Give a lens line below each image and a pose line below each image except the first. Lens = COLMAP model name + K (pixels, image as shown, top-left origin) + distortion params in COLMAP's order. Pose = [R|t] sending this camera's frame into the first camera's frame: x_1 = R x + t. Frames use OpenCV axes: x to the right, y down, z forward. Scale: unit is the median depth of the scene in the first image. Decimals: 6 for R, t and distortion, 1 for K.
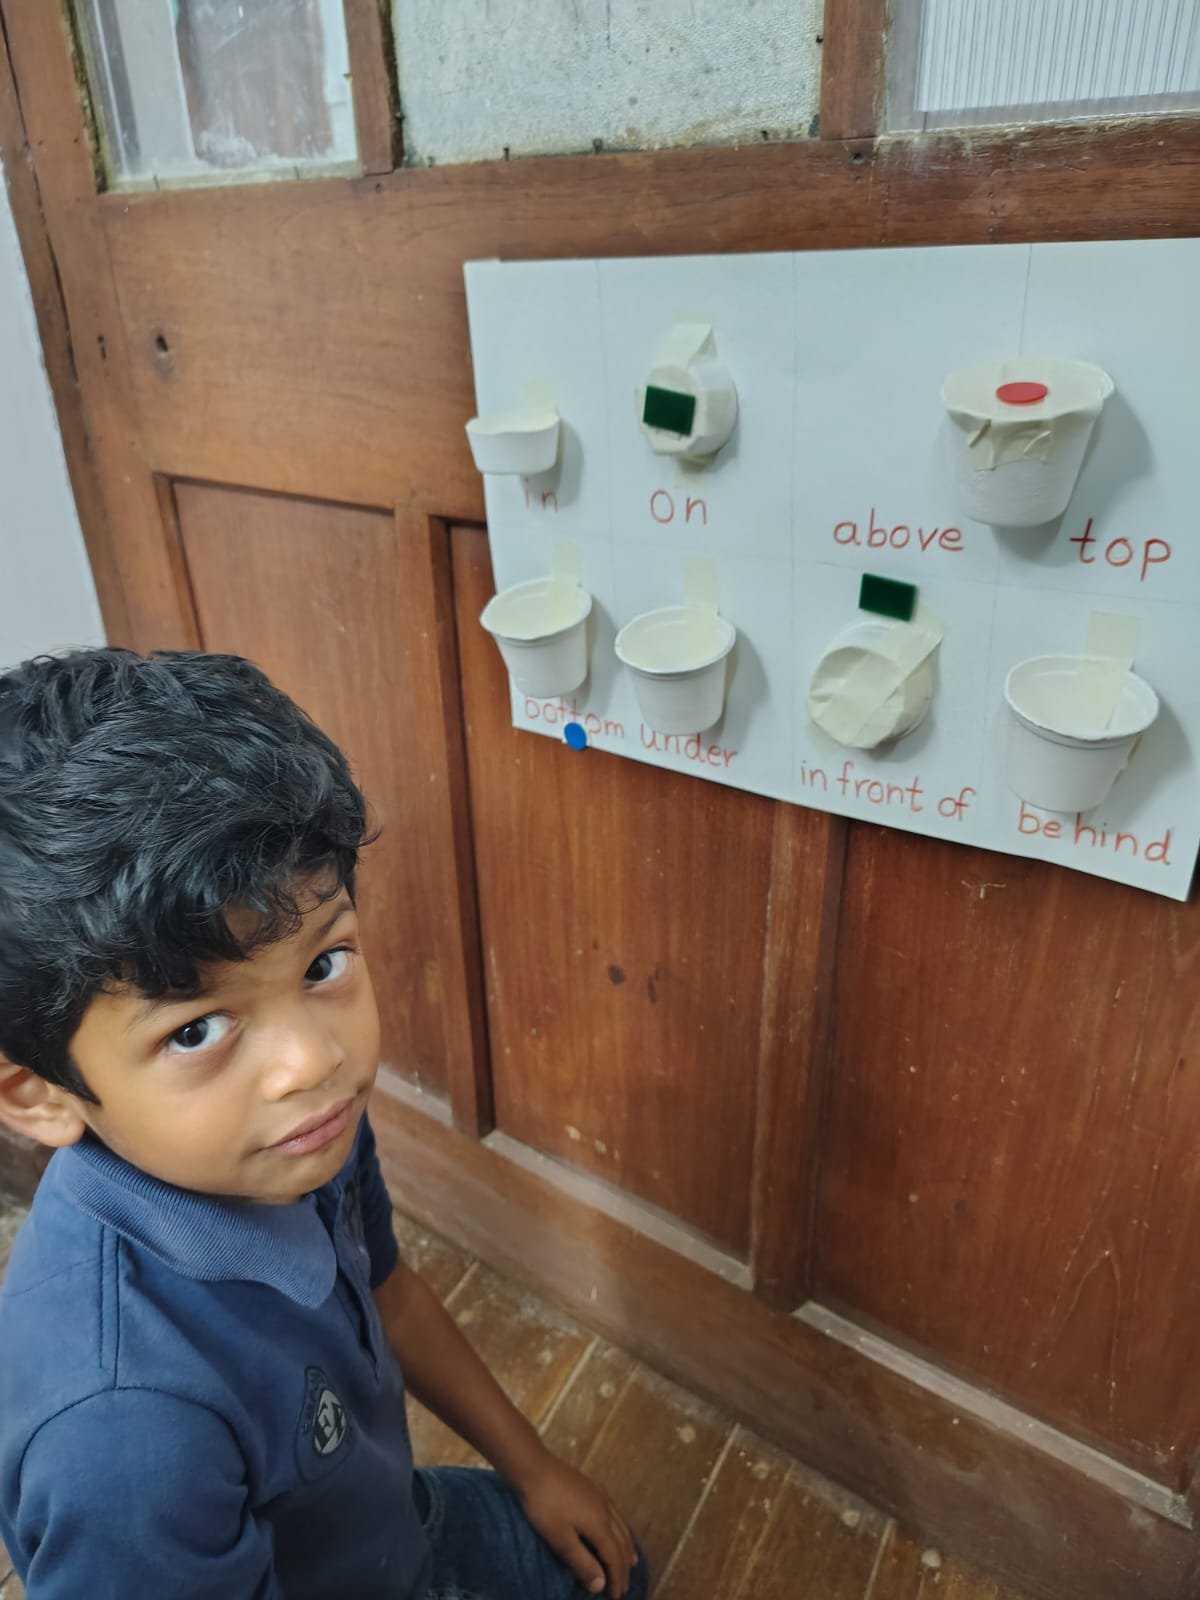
lens RADIAL K [[1125.0, 0, 619.7], [0, 1125.0, 795.6], [0, 0, 1]] dist [0.019128, -0.031328]
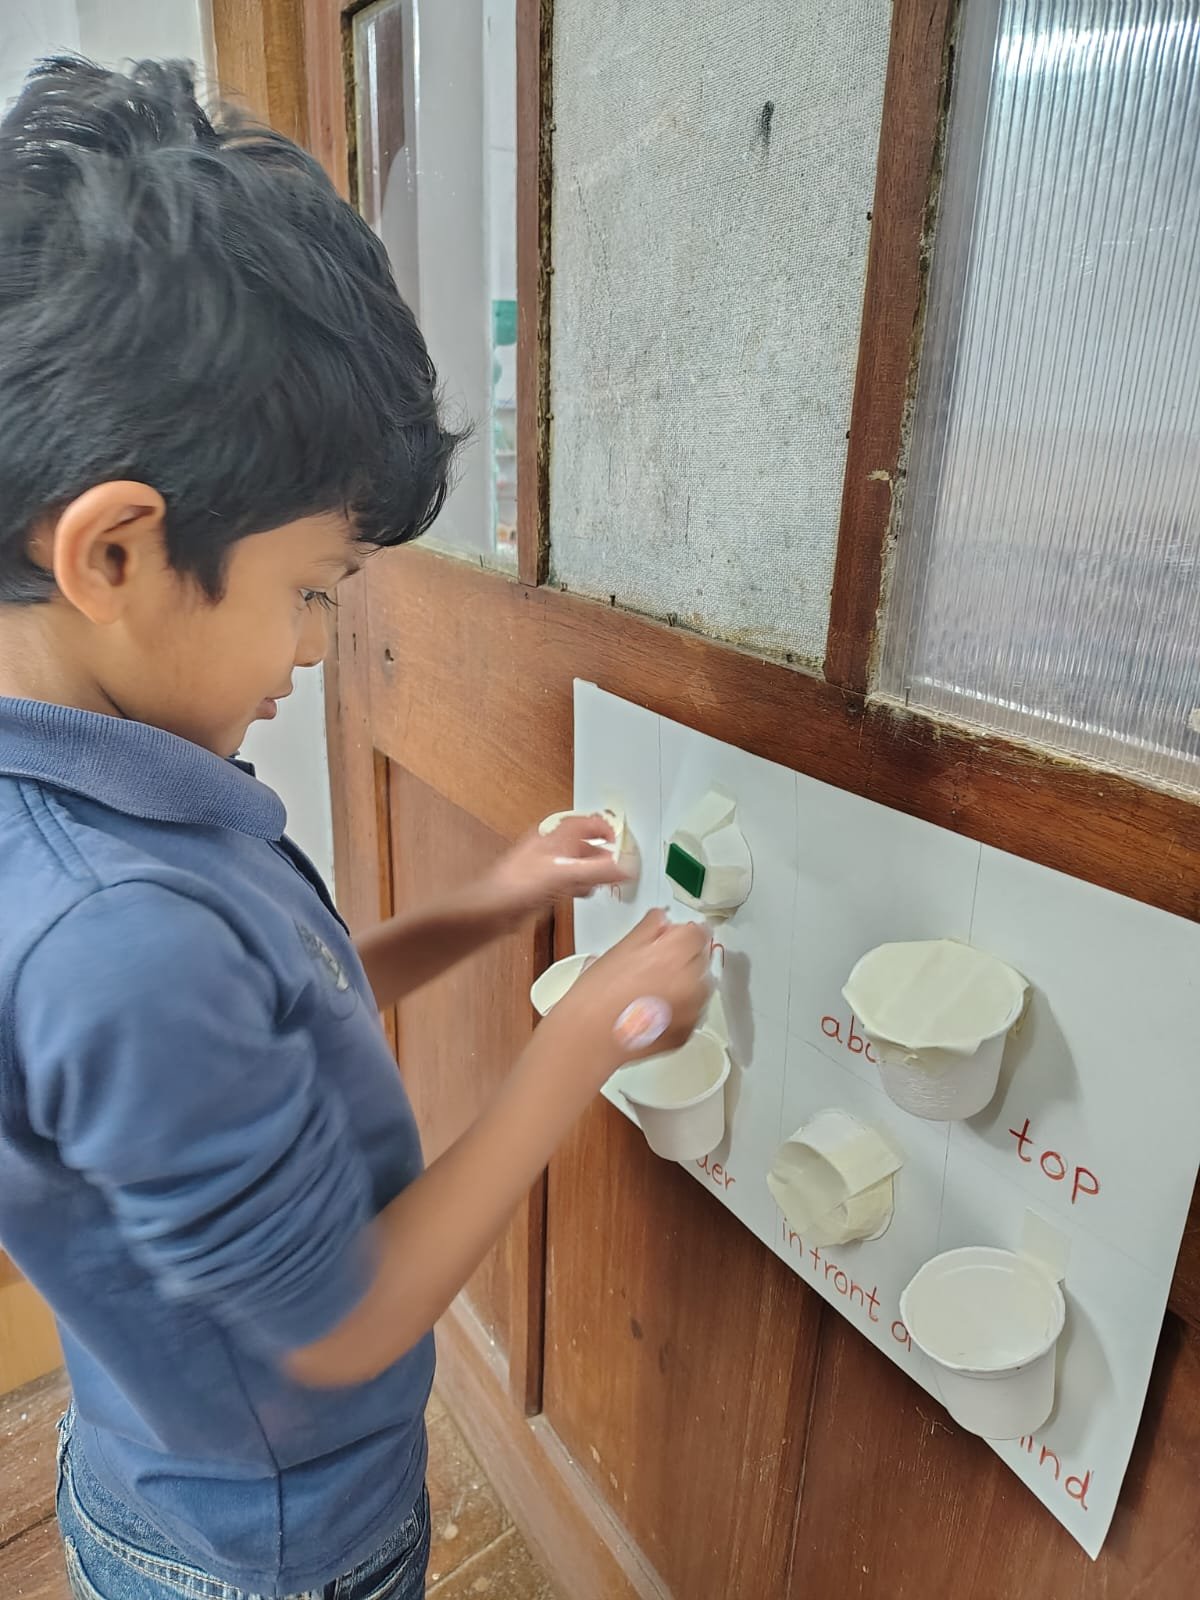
lens RADIAL K [[1125.0, 0, 598.0], [0, 1125.0, 800.8], [0, 0, 1]] dist [0.019128, -0.031328]
pose [[0.928238, 0.171305, -0.330194, 0.267226], [-0.202912, 0.977137, -0.063485, -0.283634], [0.311769, 0.125929, 0.941776, -0.019576]]
